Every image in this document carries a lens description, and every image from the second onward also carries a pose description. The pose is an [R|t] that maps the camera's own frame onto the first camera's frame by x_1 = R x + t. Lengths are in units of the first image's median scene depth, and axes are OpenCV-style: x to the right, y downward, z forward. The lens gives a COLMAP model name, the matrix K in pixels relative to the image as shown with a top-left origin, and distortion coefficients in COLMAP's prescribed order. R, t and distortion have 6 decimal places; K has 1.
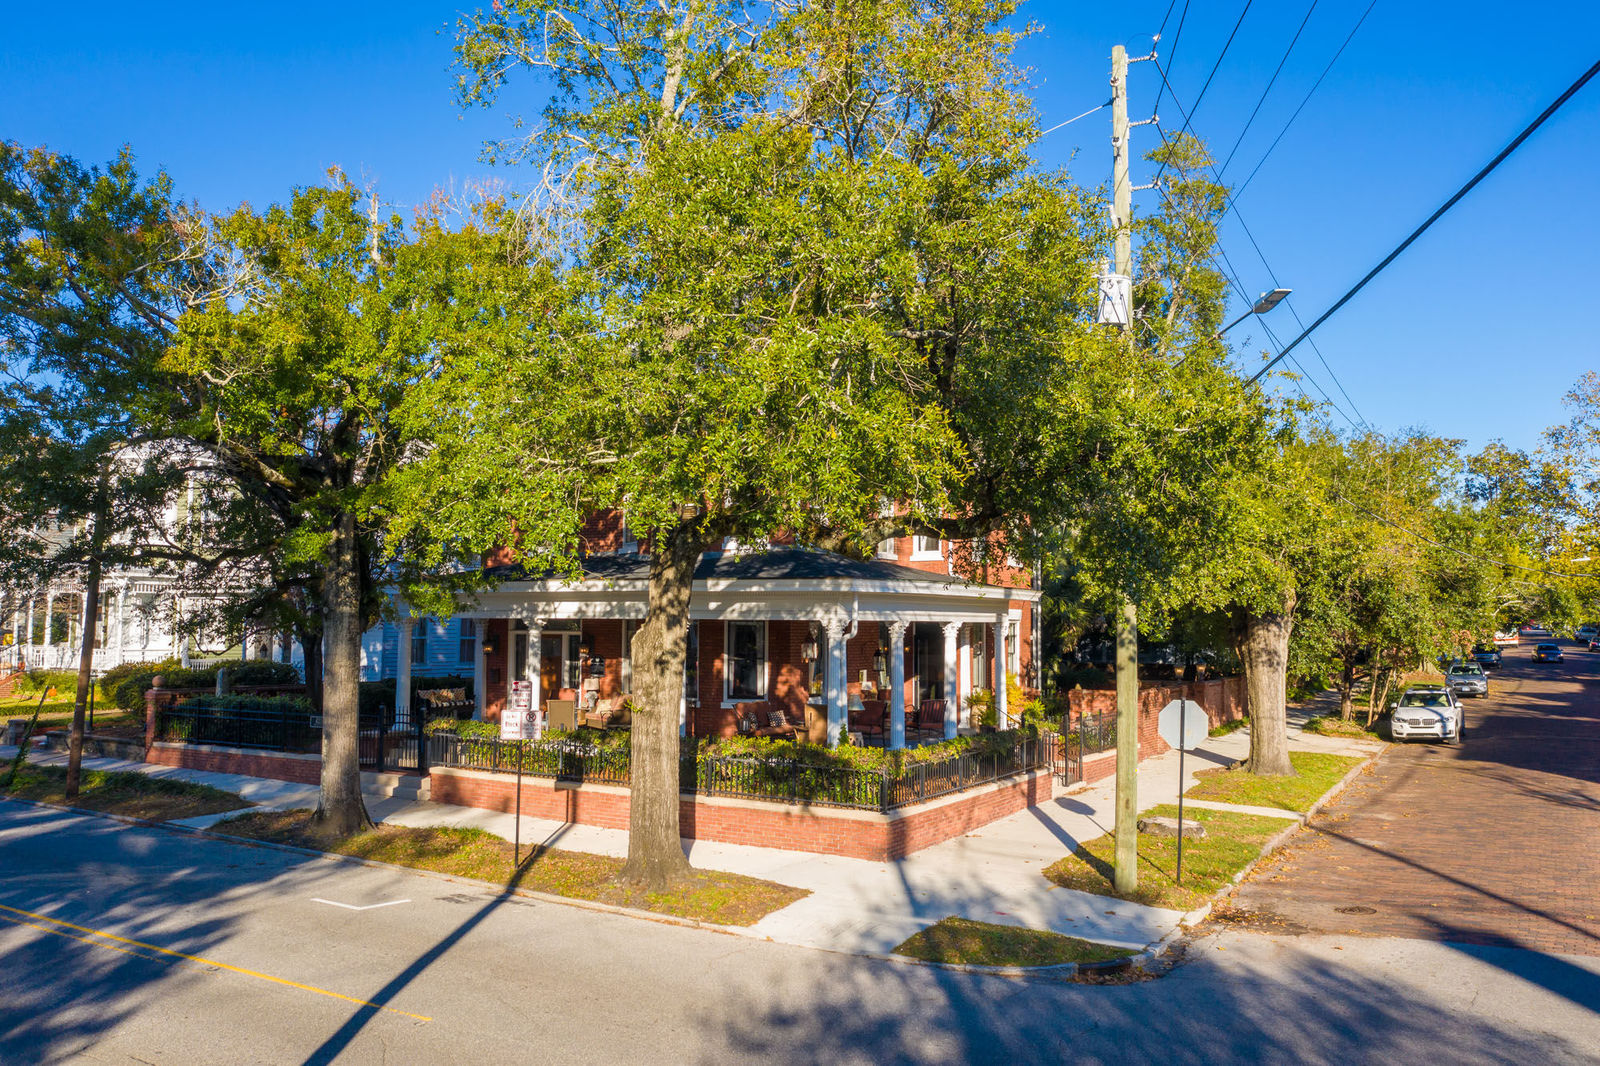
lens RADIAL K [[1244.9, 0, 796.8], [0, 1244.9, 537.4], [0, 0, 1]] dist [-0.028253, 0.015224]
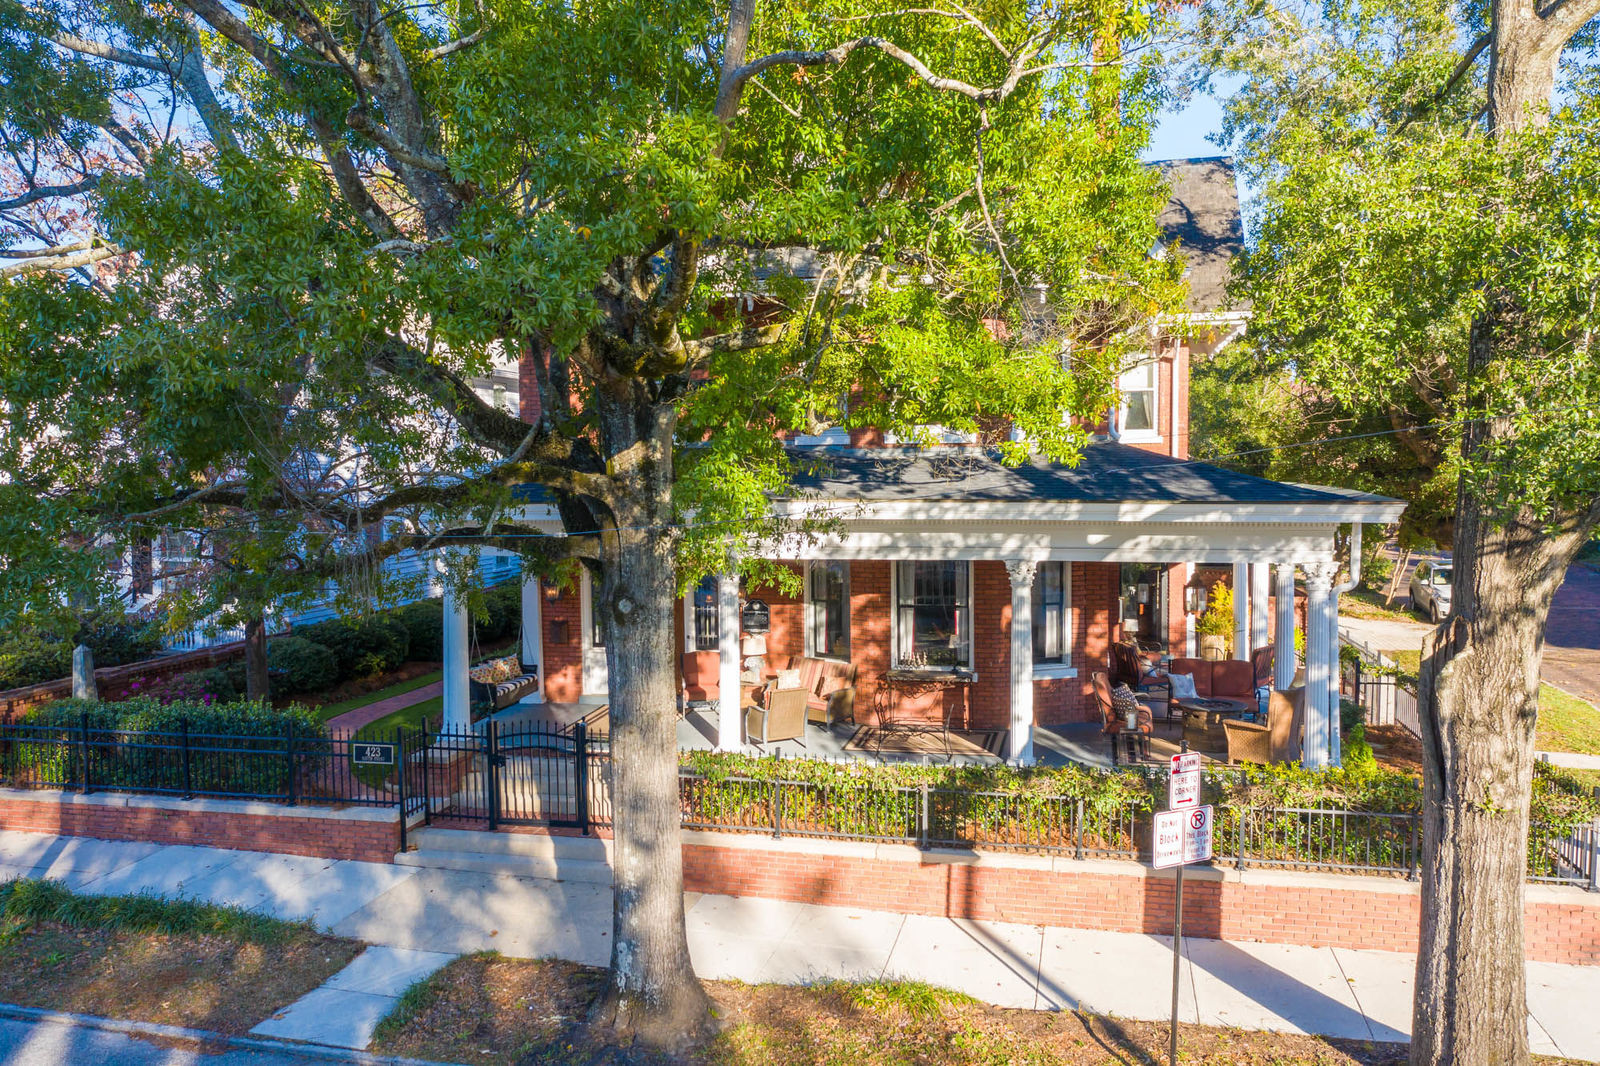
lens RADIAL K [[1244.9, 0, 805.7], [0, 1244.9, 531.1], [0, 0, 1]] dist [-0.028253, 0.015224]
pose [[0.953479, -0.037249, 0.299150, -0.400586], [-0.001153, 0.991879, 0.127179, -0.029349], [-0.301458, -0.121607, 0.945693, 0.451901]]
